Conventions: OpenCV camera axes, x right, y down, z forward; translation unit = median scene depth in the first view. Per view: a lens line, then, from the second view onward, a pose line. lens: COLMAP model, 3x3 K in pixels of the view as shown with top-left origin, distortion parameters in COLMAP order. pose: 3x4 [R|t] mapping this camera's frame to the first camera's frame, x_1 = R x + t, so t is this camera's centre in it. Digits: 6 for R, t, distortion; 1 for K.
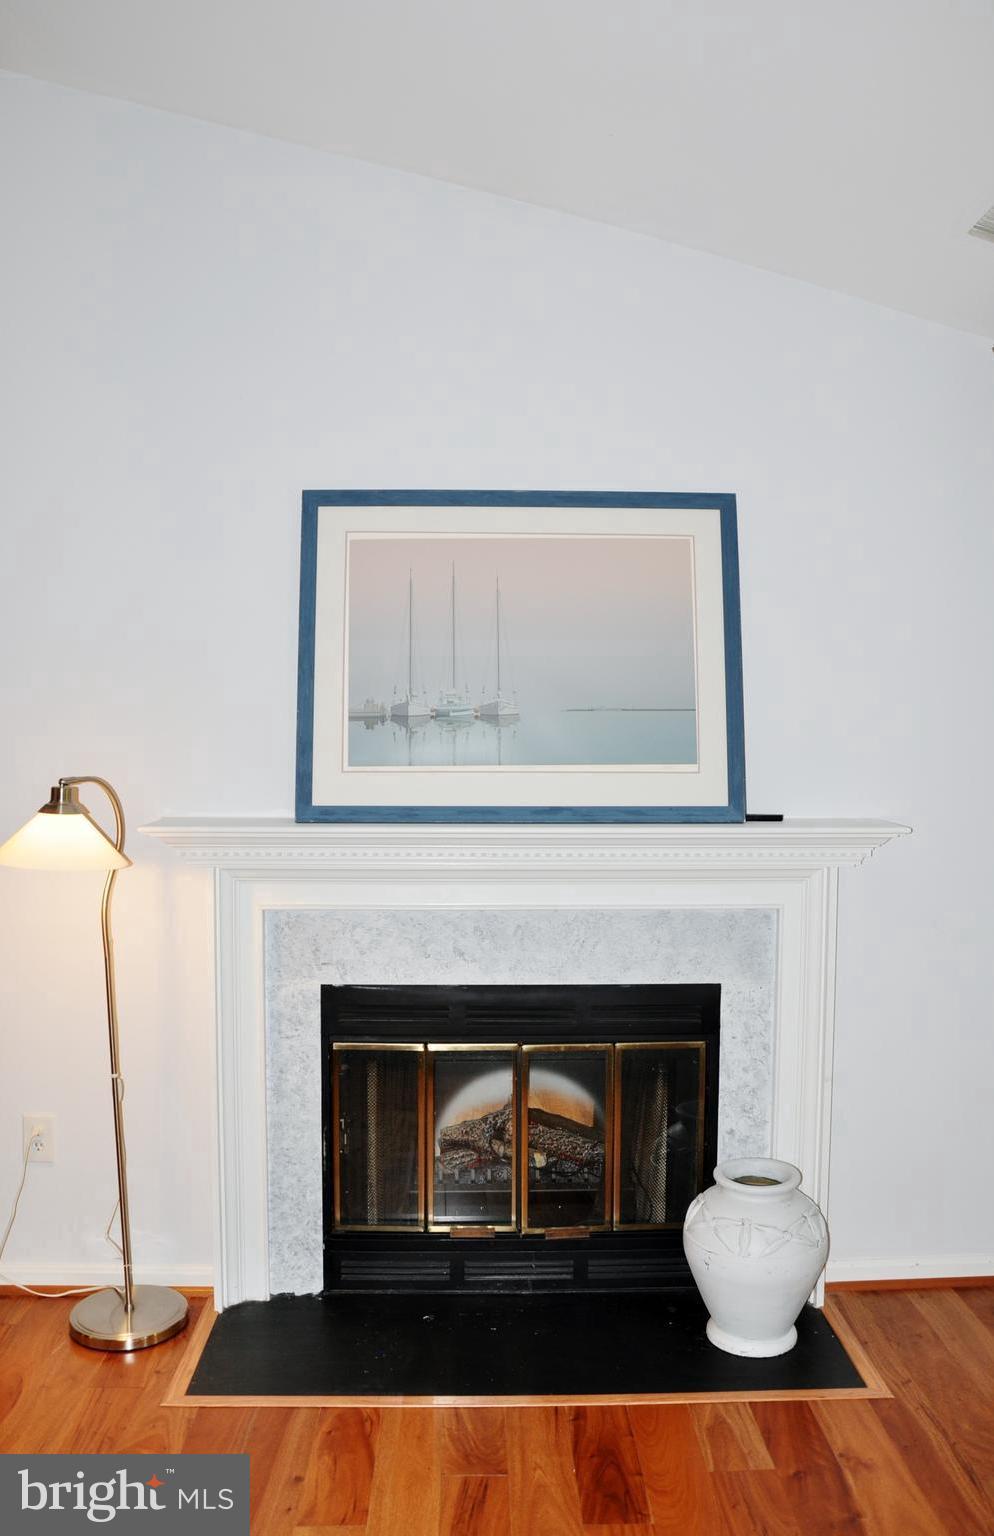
lens RADIAL K [[1229.1, 0, 497.0], [0, 1229.1, 768.0], [0, 0, 1]] dist [-0.208189, 0.313717]
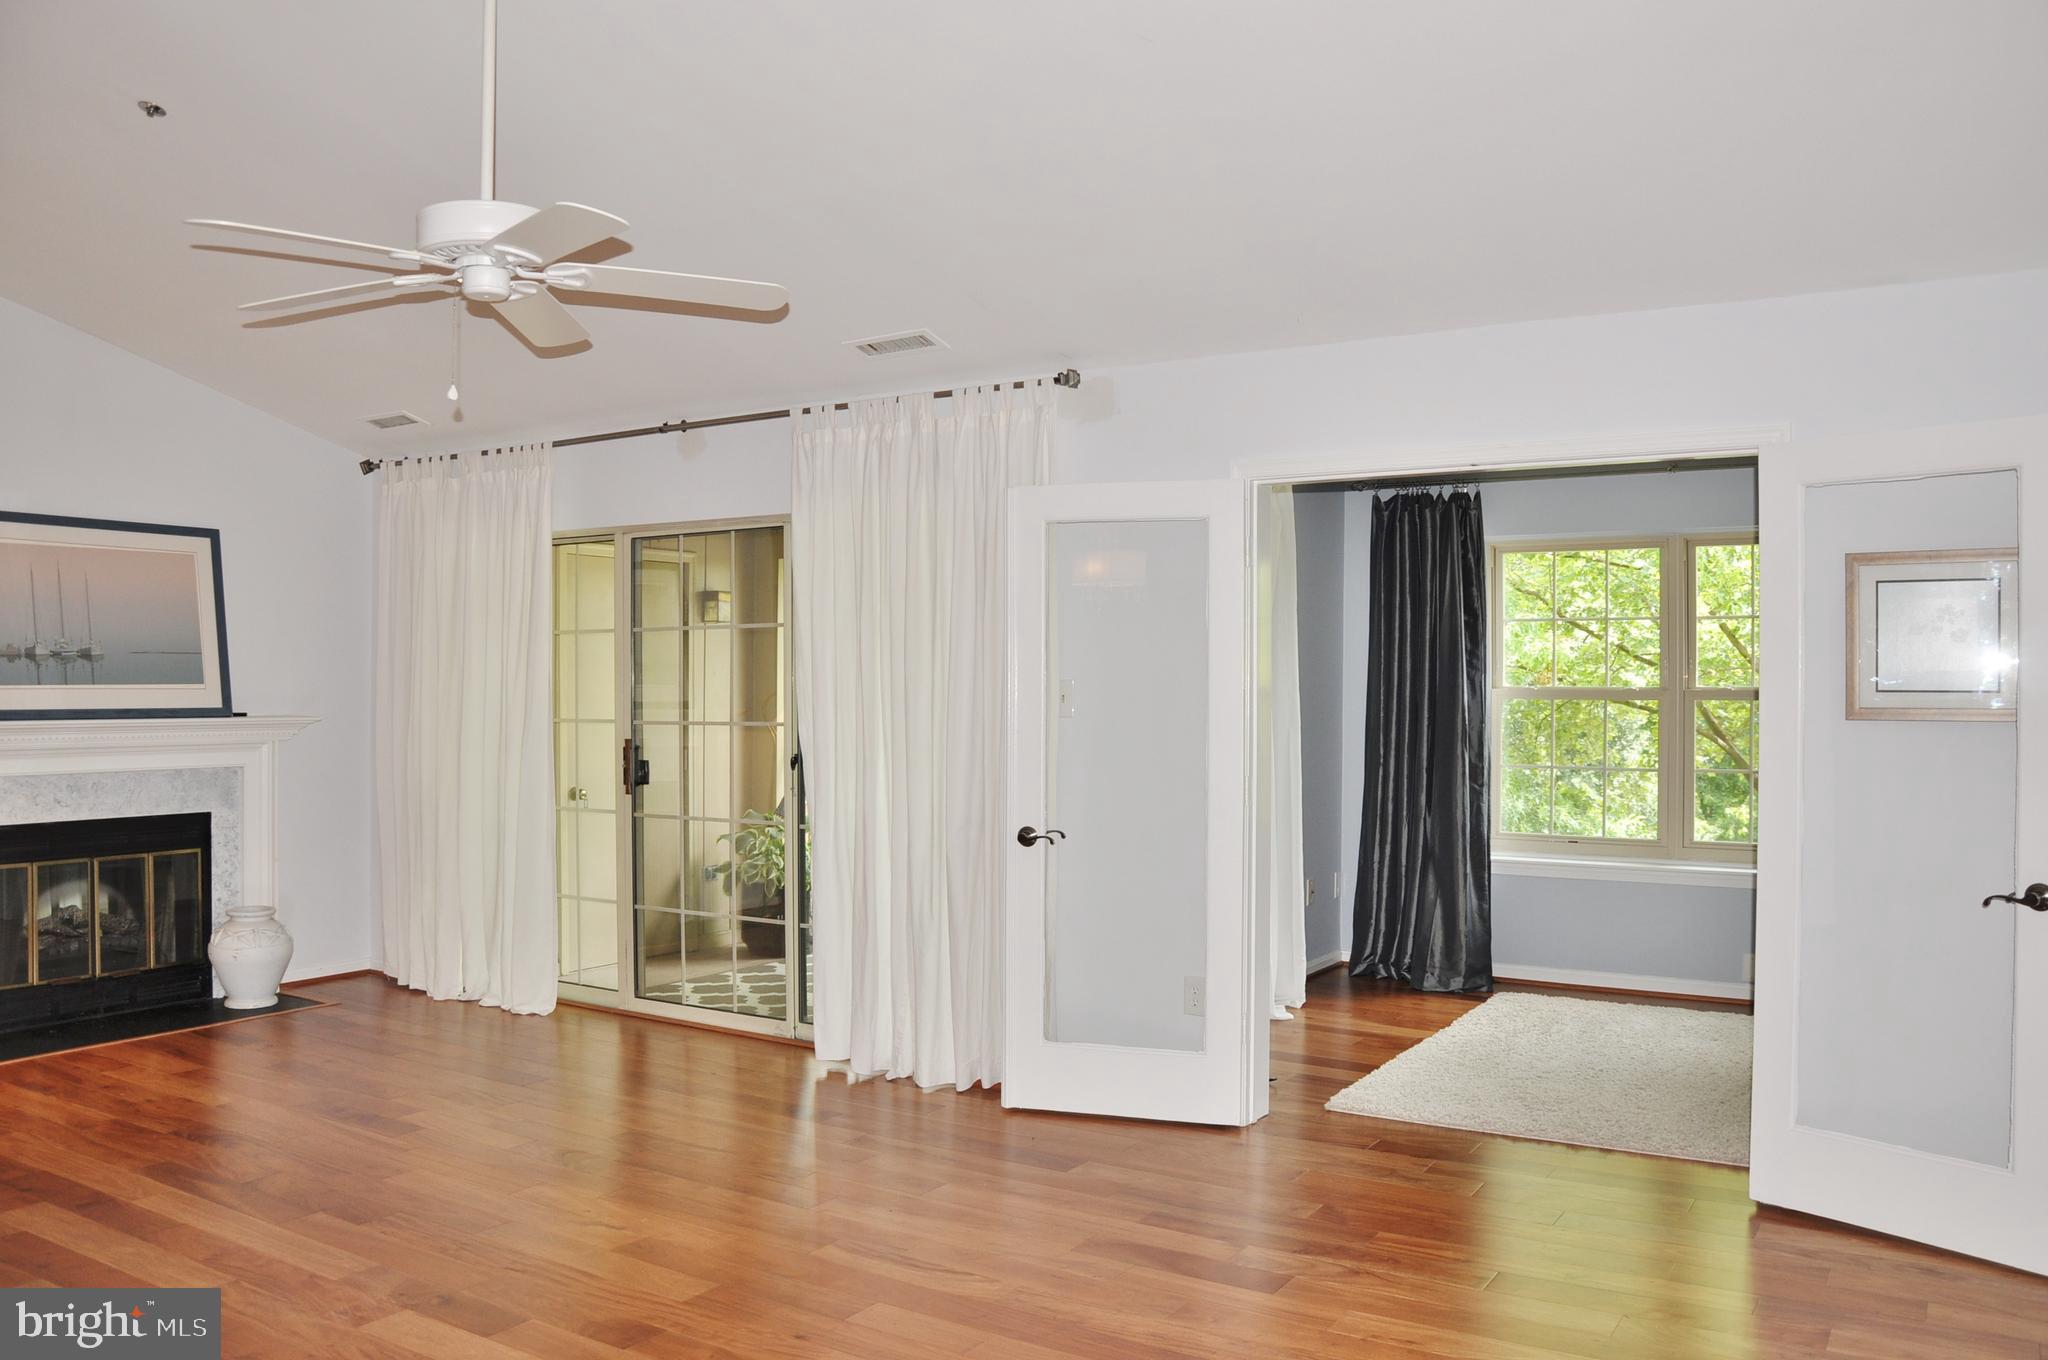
lens RADIAL K [[1612.0, 0, 1027.9], [0, 1612.0, 688.9], [0, 0, 1]] dist [-0.159660, 0.136358]
pose [[0.551913, -0.002592, 0.833898, -1.023509], [0.019442, 0.999763, -0.009761, 0.047306], [-0.833675, 0.021600, 0.551833, -1.197174]]
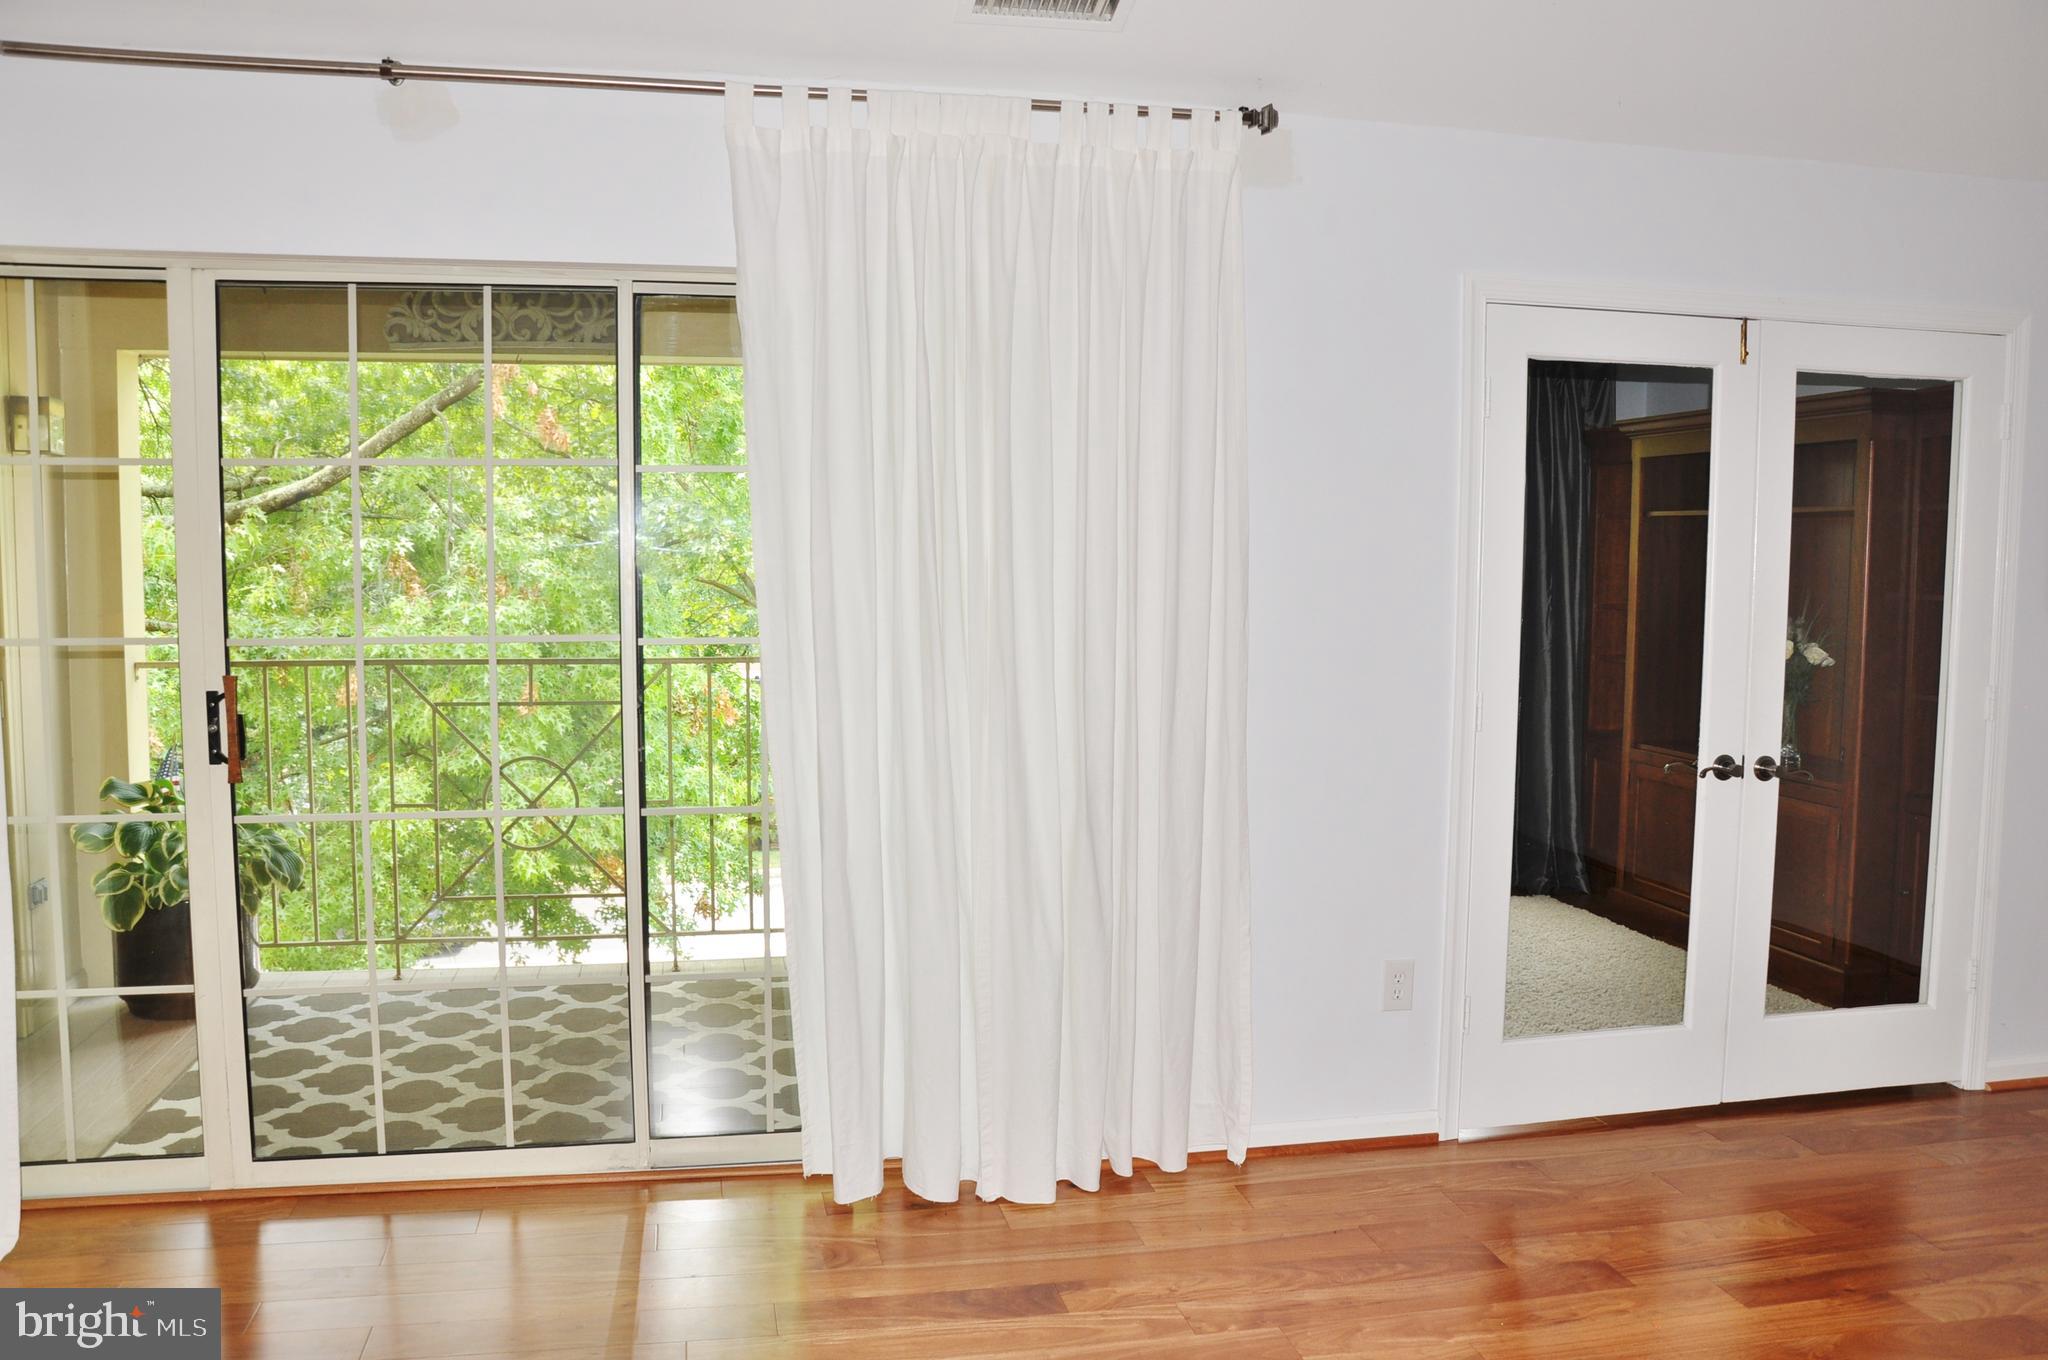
lens RADIAL K [[1617.0, 0, 1028.4], [0, 1617.0, 689.5], [0, 0, 1]] dist [-0.156314, 0.134412]
pose [[-0.187645, -0.084664, 0.978581, -0.689139], [0.016581, 0.995863, 0.089338, 0.004710], [-0.982097, 0.032990, -0.185465, 0.111622]]
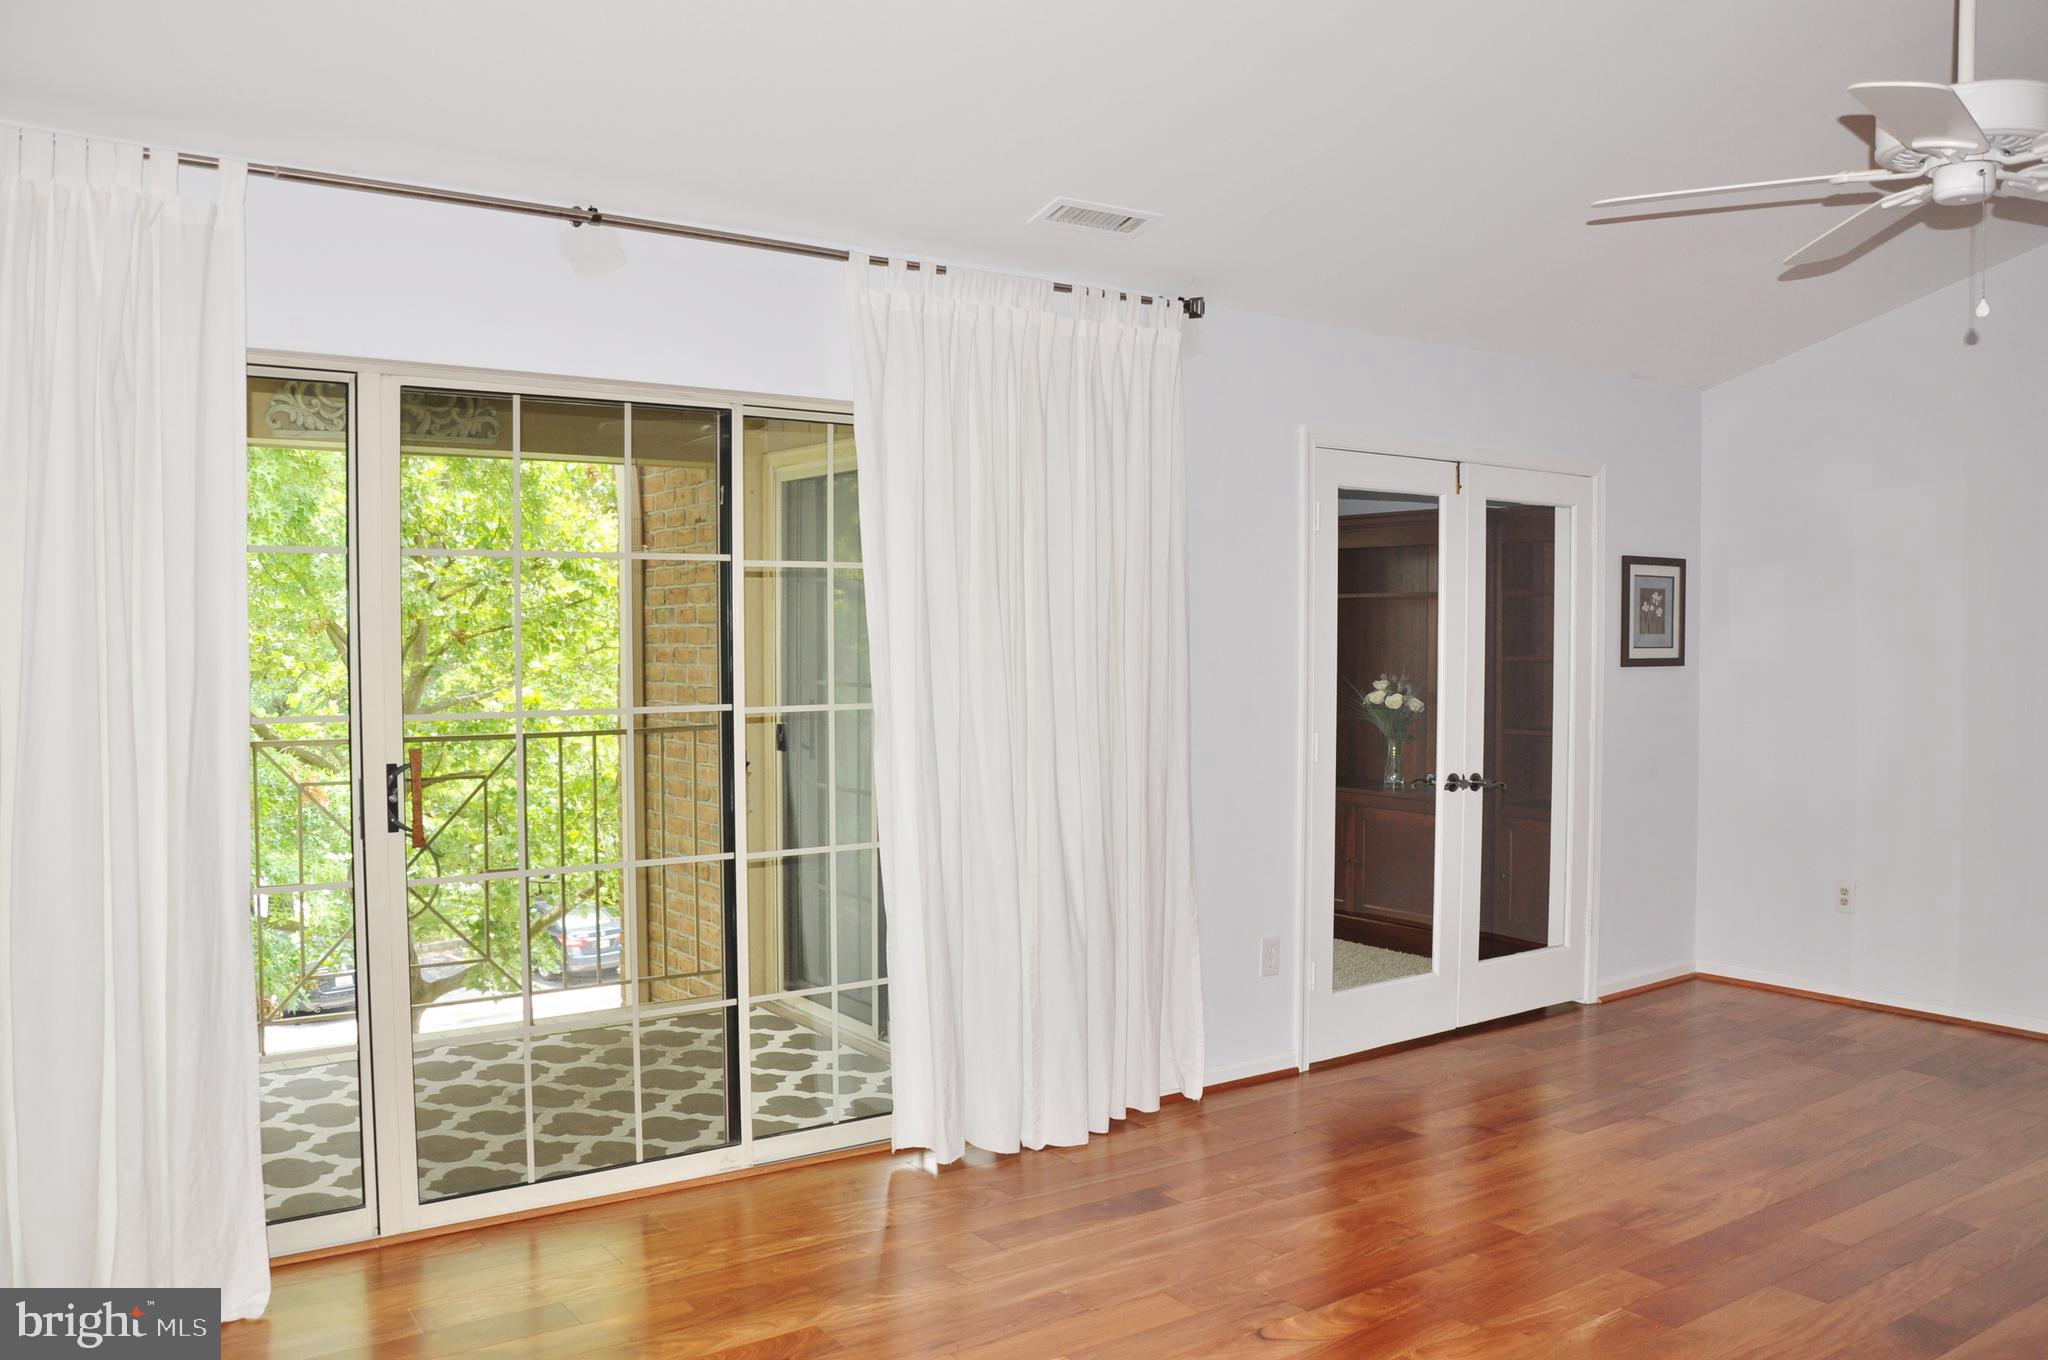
lens RADIAL K [[1612.0, 0, 1027.9], [0, 1612.0, 688.9], [0, 0, 1]] dist [-0.159660, 0.136358]
pose [[-0.567399, -0.029996, 0.822896, -0.754239], [0.018582, 0.998615, 0.049214, -0.011837], [-0.823233, 0.043215, -0.566056, 0.746822]]
